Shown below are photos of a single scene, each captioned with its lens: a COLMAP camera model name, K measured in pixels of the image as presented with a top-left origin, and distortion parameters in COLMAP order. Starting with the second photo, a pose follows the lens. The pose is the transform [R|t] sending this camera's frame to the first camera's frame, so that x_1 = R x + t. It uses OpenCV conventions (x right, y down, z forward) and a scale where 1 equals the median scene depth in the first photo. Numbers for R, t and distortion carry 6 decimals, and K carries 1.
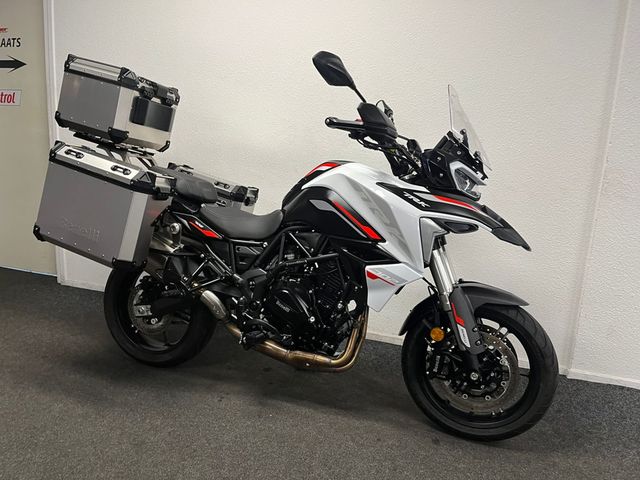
lens RADIAL K [[482.1, 0, 324.8], [0, 482.1, 243.8], [0, 0, 1]] dist [0.074088, -0.099340]
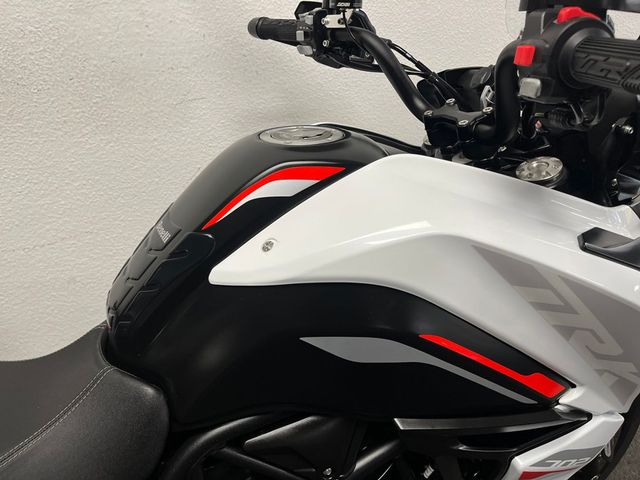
lens RADIAL K [[482.1, 0, 324.8], [0, 482.1, 243.8], [0, 0, 1]] dist [0.074088, -0.099340]
pose [[0.706963, -0.362621, 0.607215, -0.160551], [0.123305, 0.908602, 0.399046, -0.237918], [-0.696419, -0.207238, 0.687061, 0.825490]]
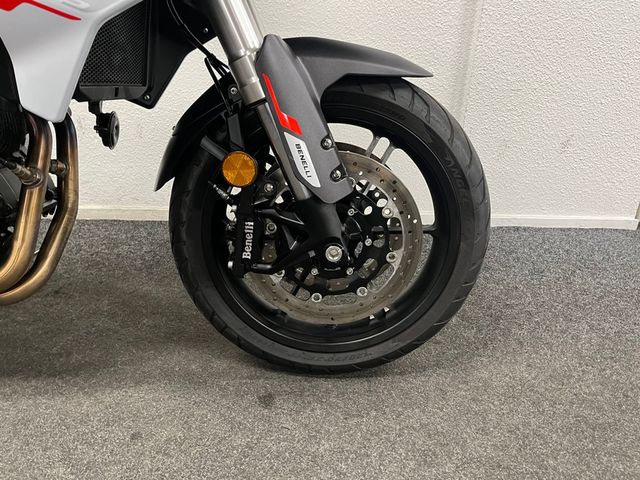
lens RADIAL K [[477.1, 0, 320.0], [0, 477.1, 240.0], [0, 0, 1]] dist [0.075078, -0.095061]
pose [[0.932799, -0.167719, 0.318992, 0.151044], [0.091006, 0.966047, 0.241806, 0.146569], [-0.348717, -0.196527, 0.916392, 0.576622]]
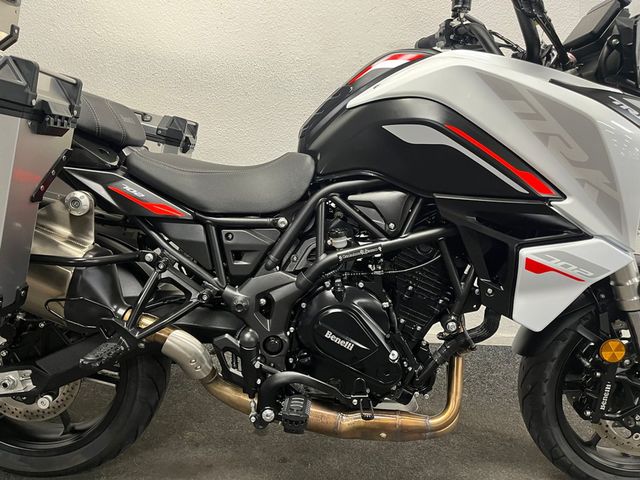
lens RADIAL K [[482.1, 0, 324.8], [0, 482.1, 243.8], [0, 0, 1]] dist [0.074088, -0.099340]
pose [[0.946005, -0.101565, 0.307829, -0.253749], [0.073607, 0.992145, 0.101142, -0.025549], [-0.315684, -0.073023, 0.946050, 0.537064]]
